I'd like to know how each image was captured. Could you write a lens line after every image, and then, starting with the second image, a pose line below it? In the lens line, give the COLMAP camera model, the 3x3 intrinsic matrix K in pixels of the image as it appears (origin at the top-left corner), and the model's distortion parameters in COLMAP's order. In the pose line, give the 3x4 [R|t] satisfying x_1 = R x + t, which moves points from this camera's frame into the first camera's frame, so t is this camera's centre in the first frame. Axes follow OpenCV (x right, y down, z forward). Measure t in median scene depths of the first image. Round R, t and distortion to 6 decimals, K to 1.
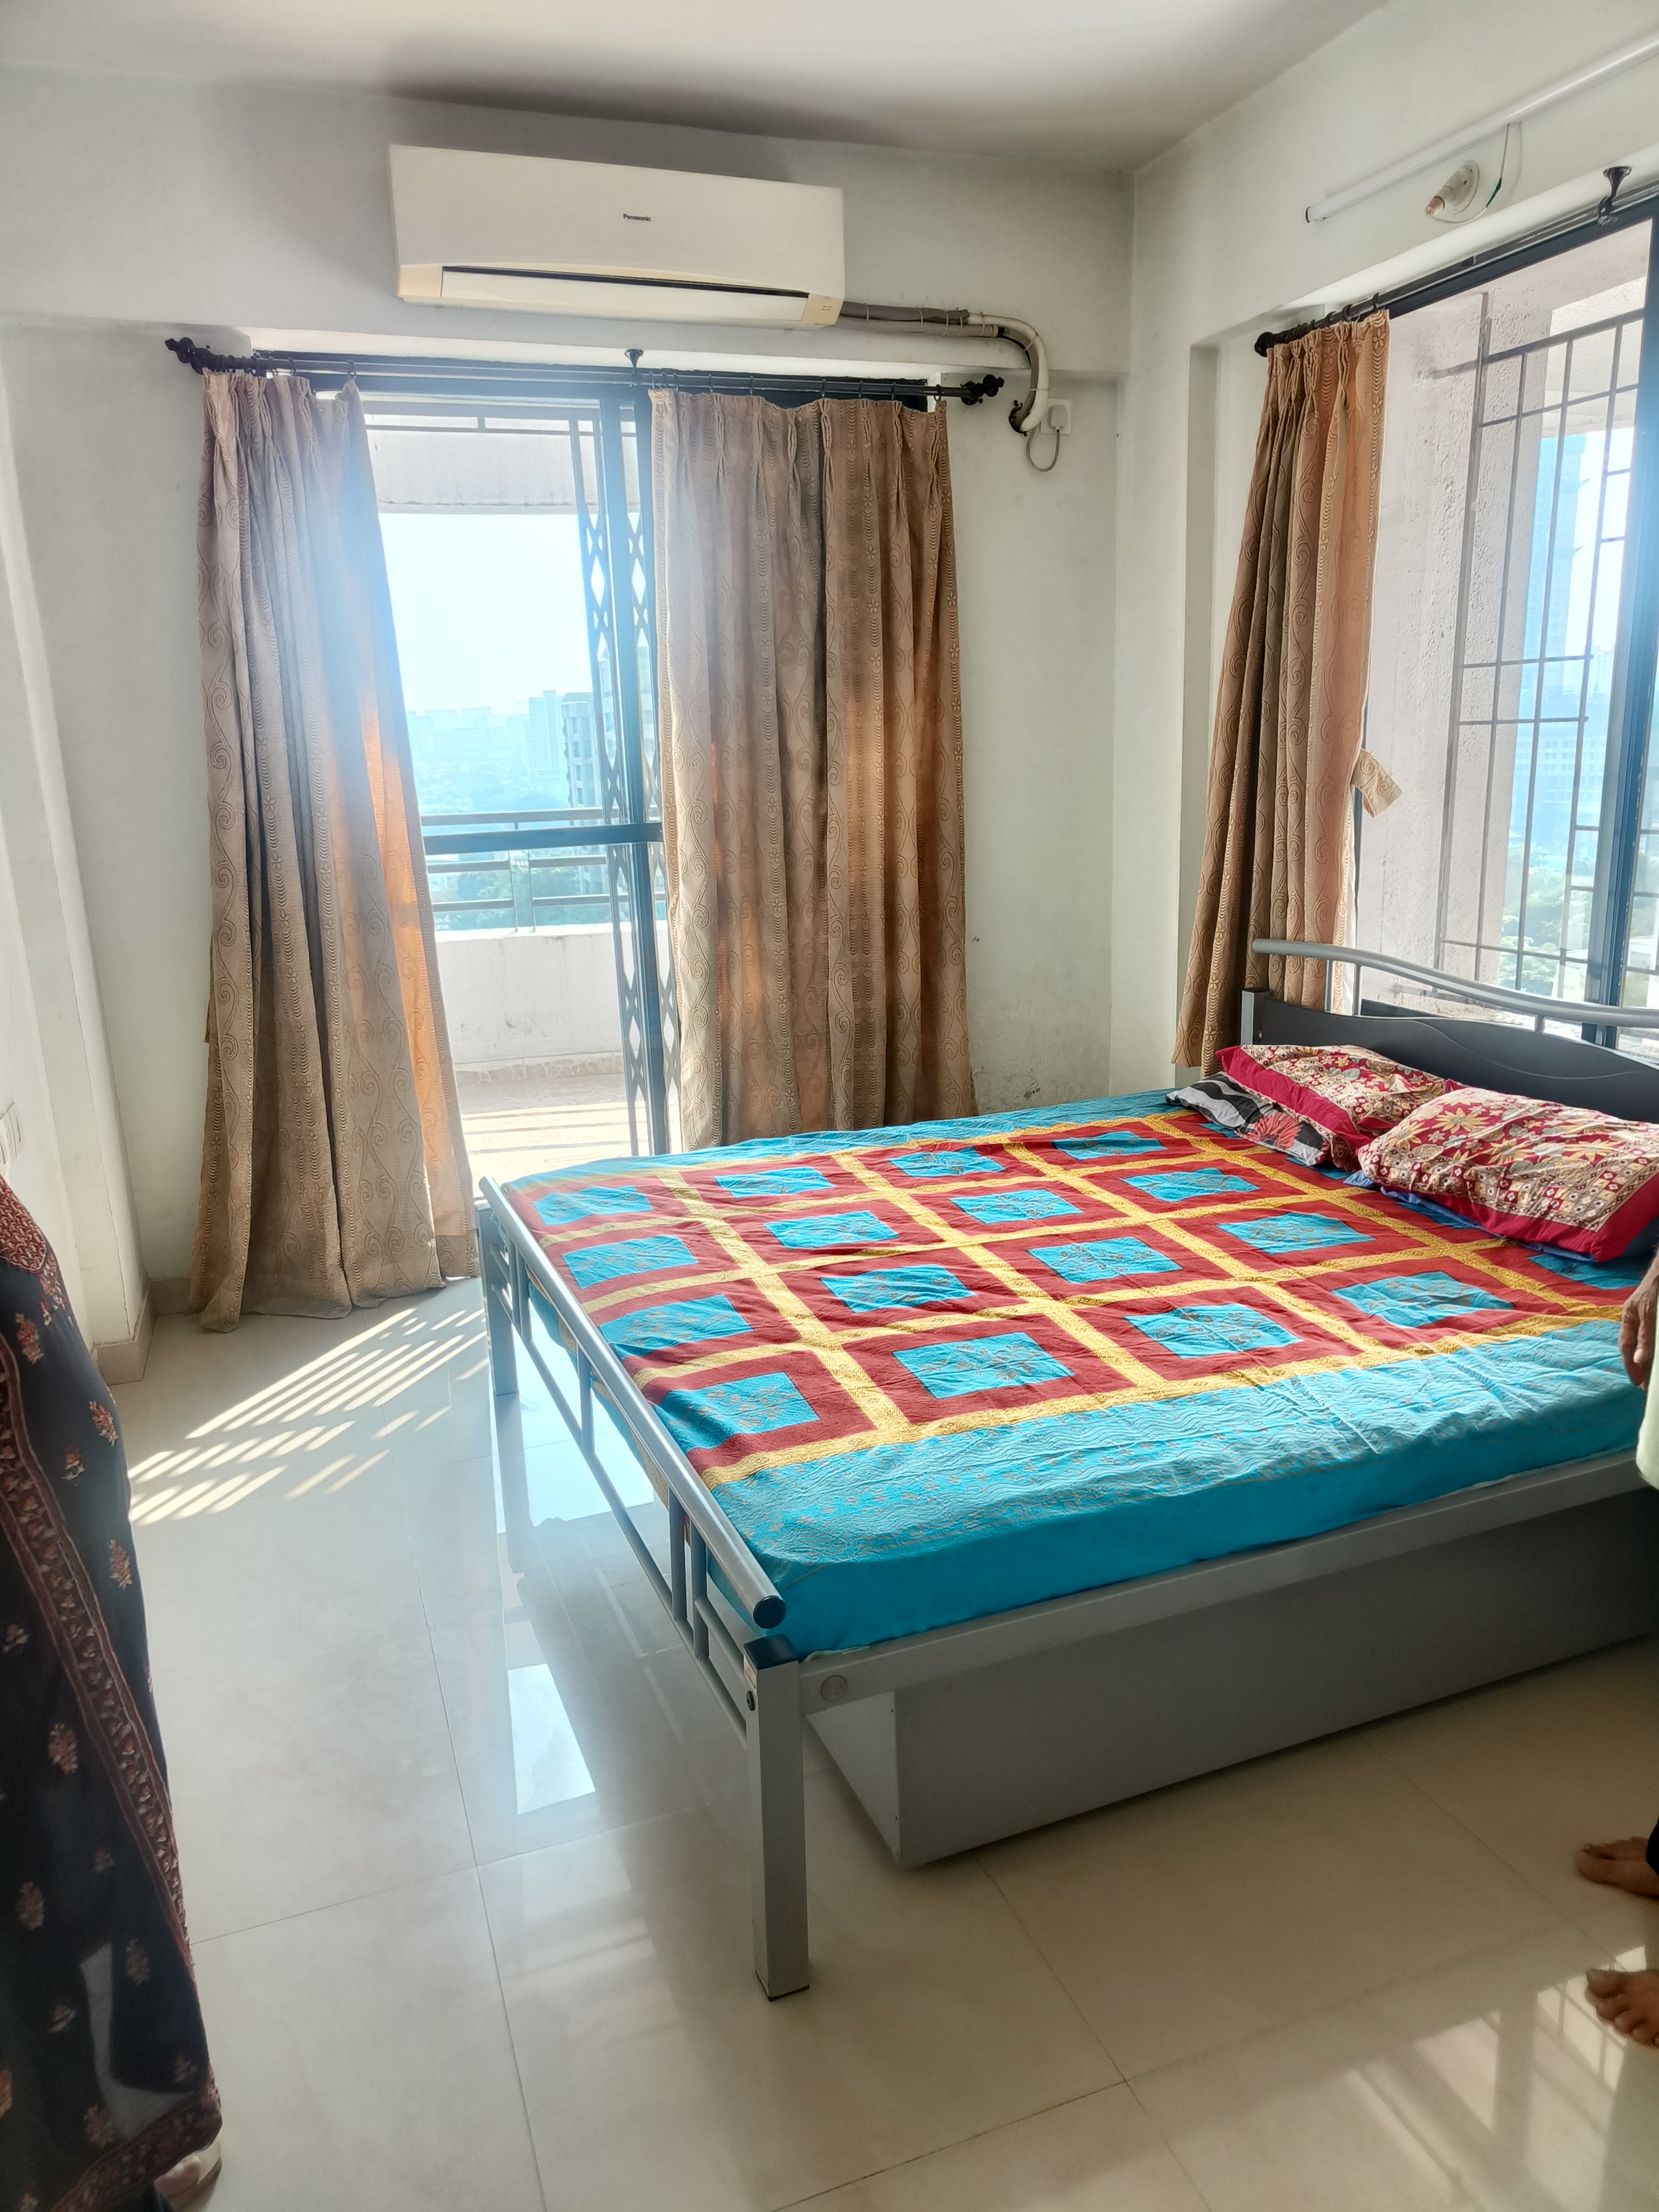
lens RADIAL K [[1542.9, 0, 838.4], [0, 1542.9, 1120.7], [0, 0, 1]] dist [0.020139, -0.005859]
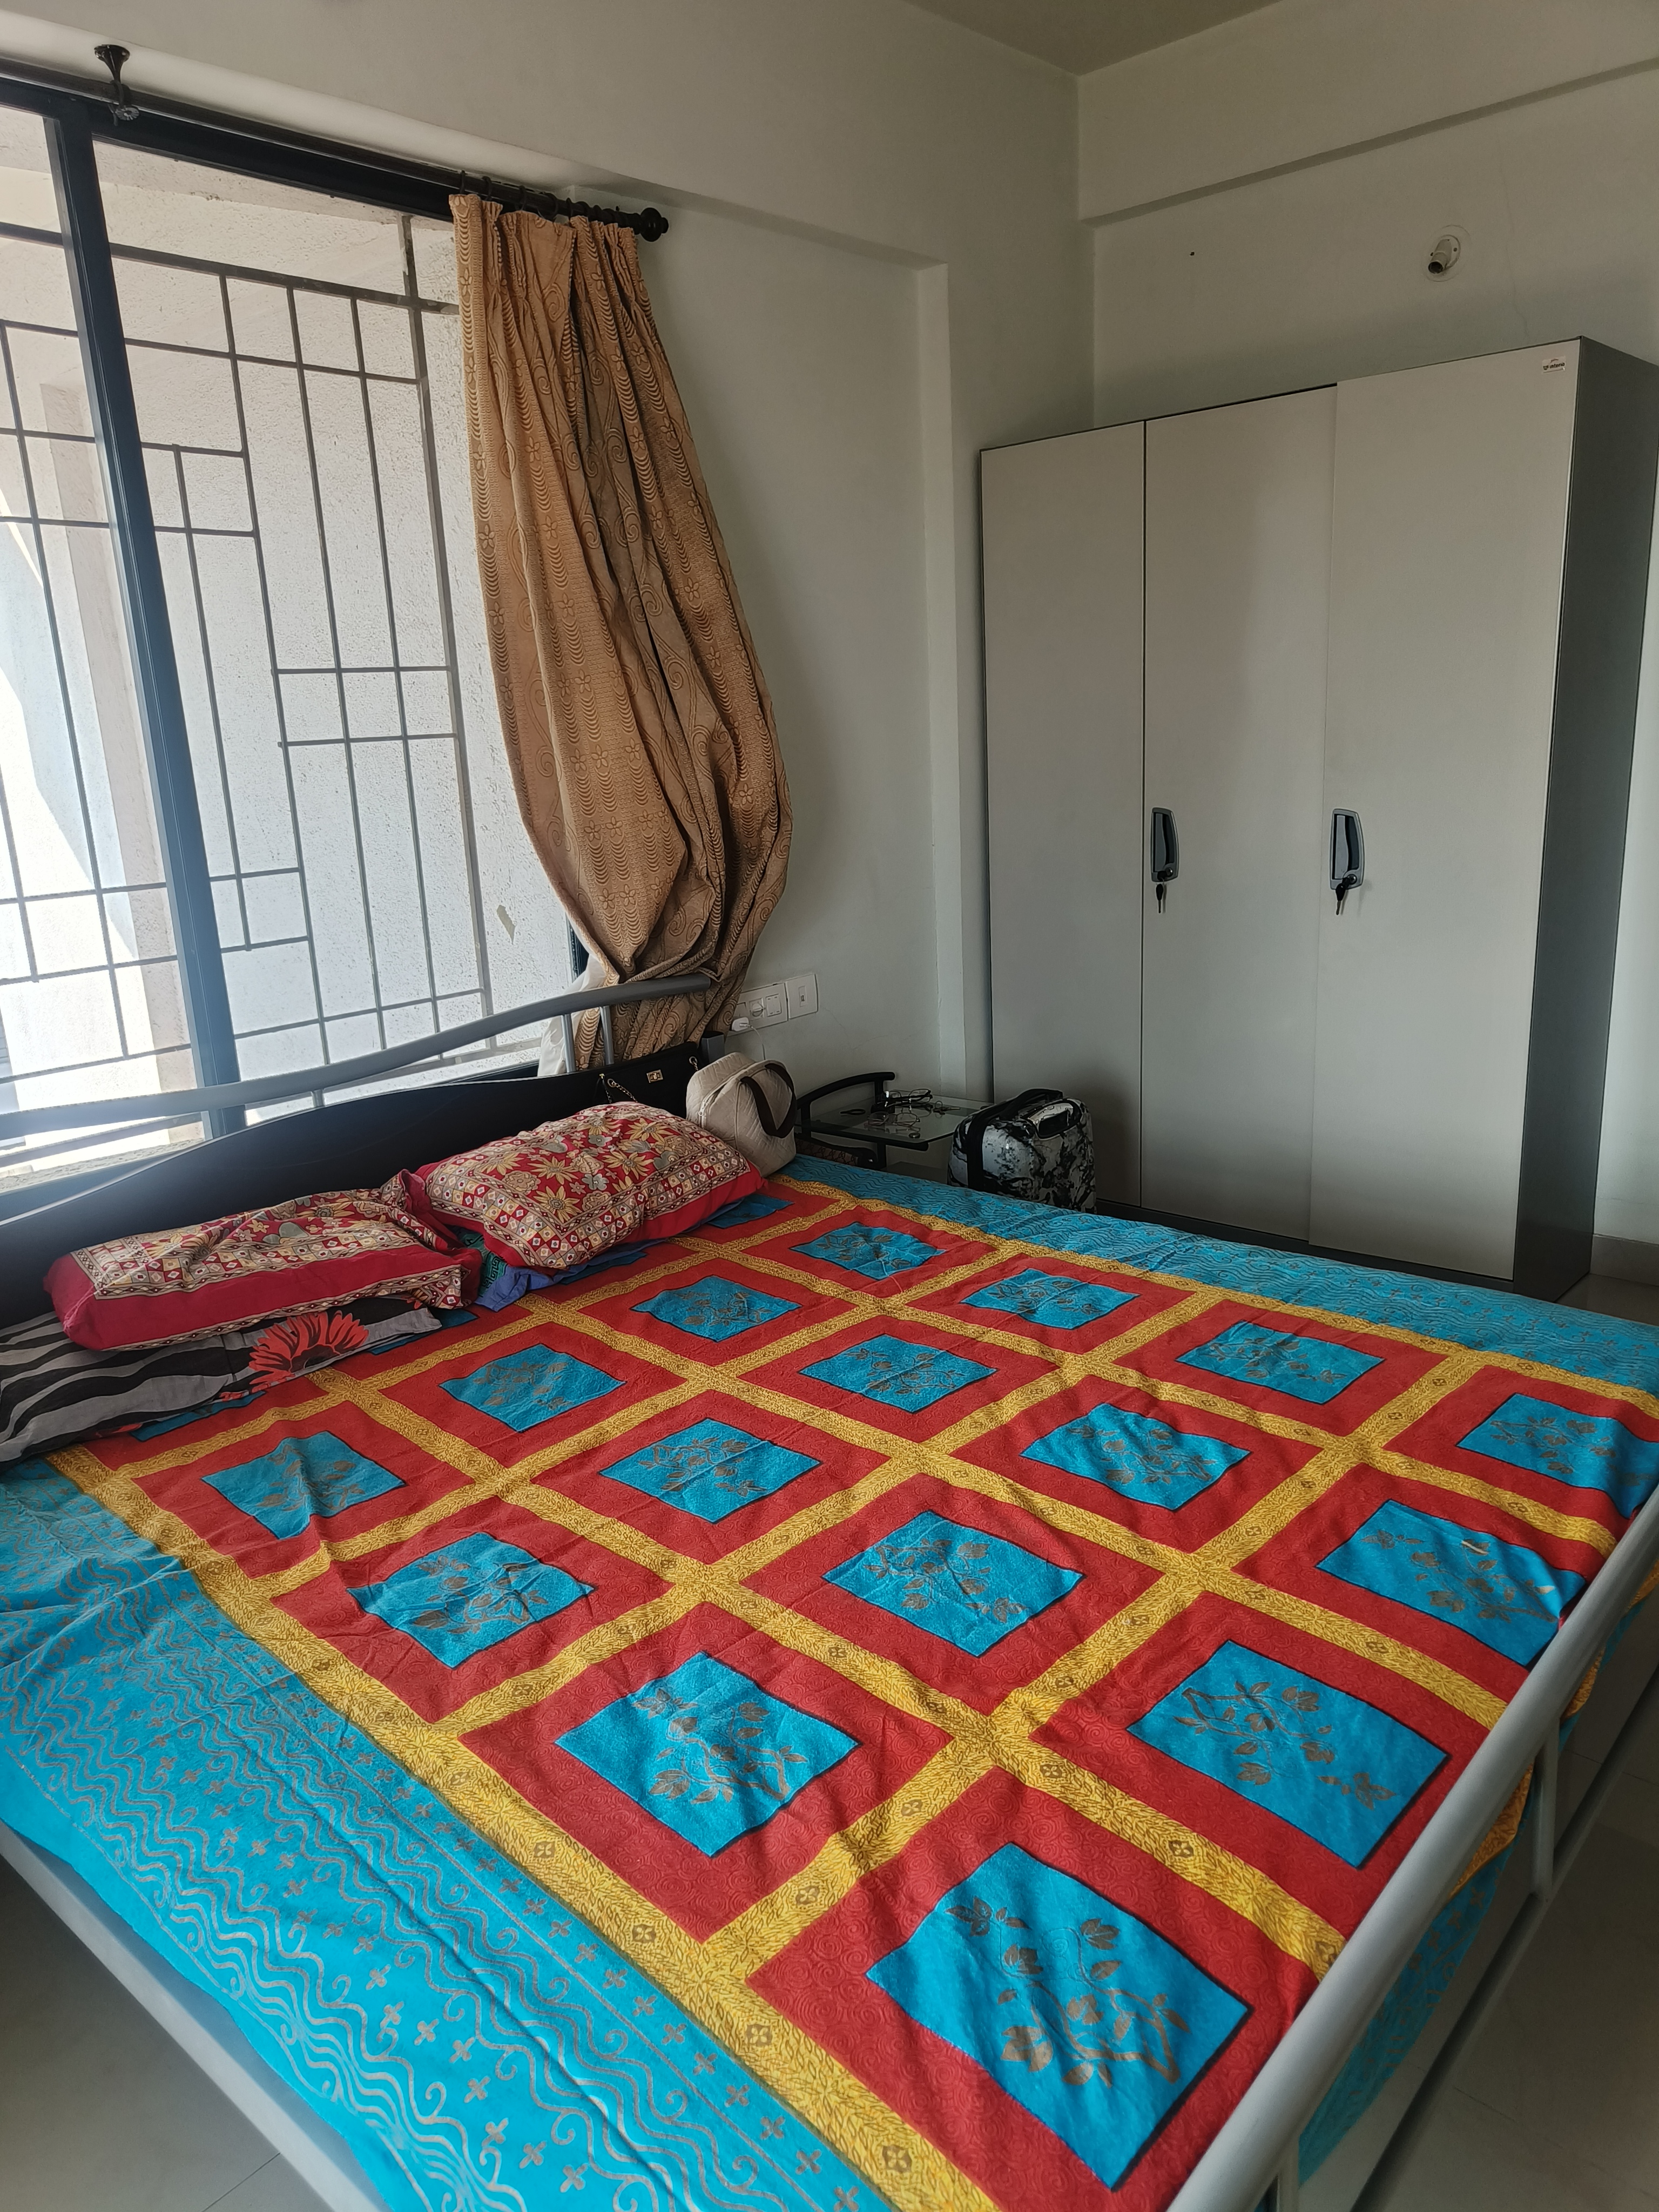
lens RADIAL K [[1548.9, 0, 807.5], [0, 1548.9, 1133.1], [0, 0, 1]] dist [0.010773, -0.002026]
pose [[-0.449067, -0.181585, 0.874852, -0.358916], [0.279955, 0.901233, 0.330763, -0.221518], [-0.848507, 0.393454, -0.353878, 0.955203]]
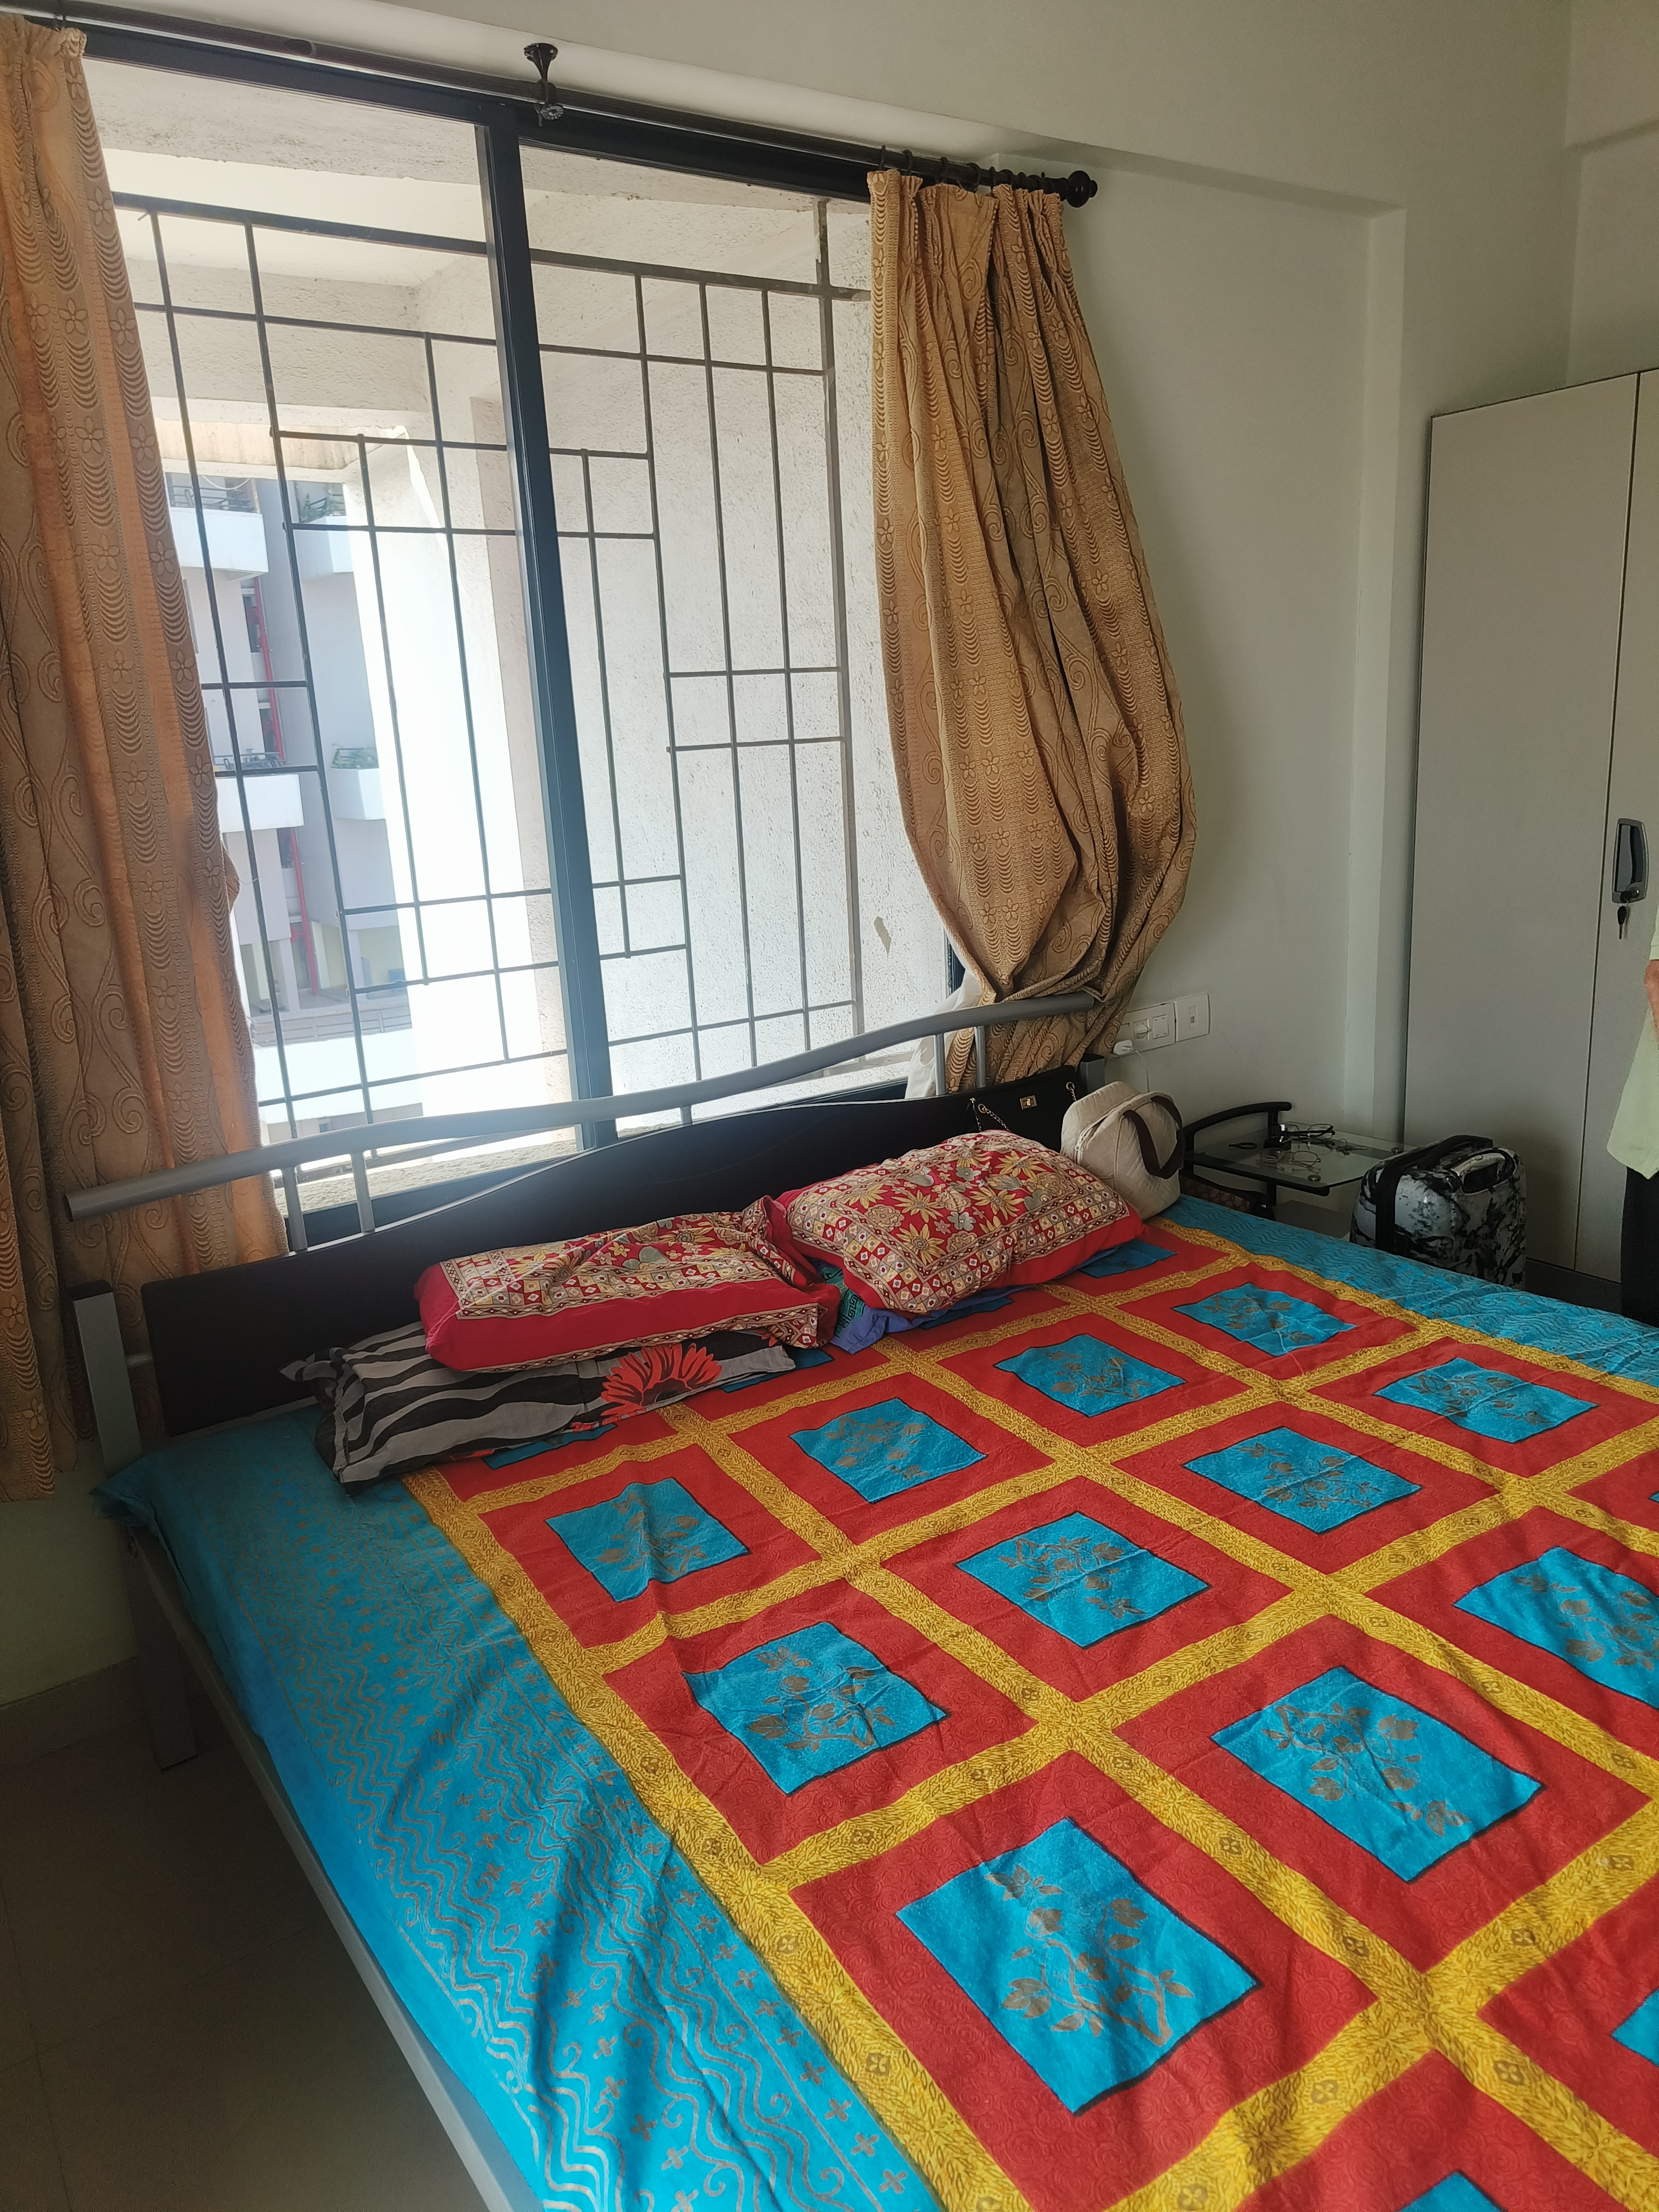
lens RADIAL K [[1542.4, 0, 821.4], [0, 1542.4, 1118.2], [0, 0, 1]] dist [0.037005, -0.035870]
pose [[-0.235501, -0.199900, 0.951094, -0.303097], [0.297472, 0.916824, 0.266355, -0.228421], [-0.925230, 0.345651, -0.156448, 0.939406]]
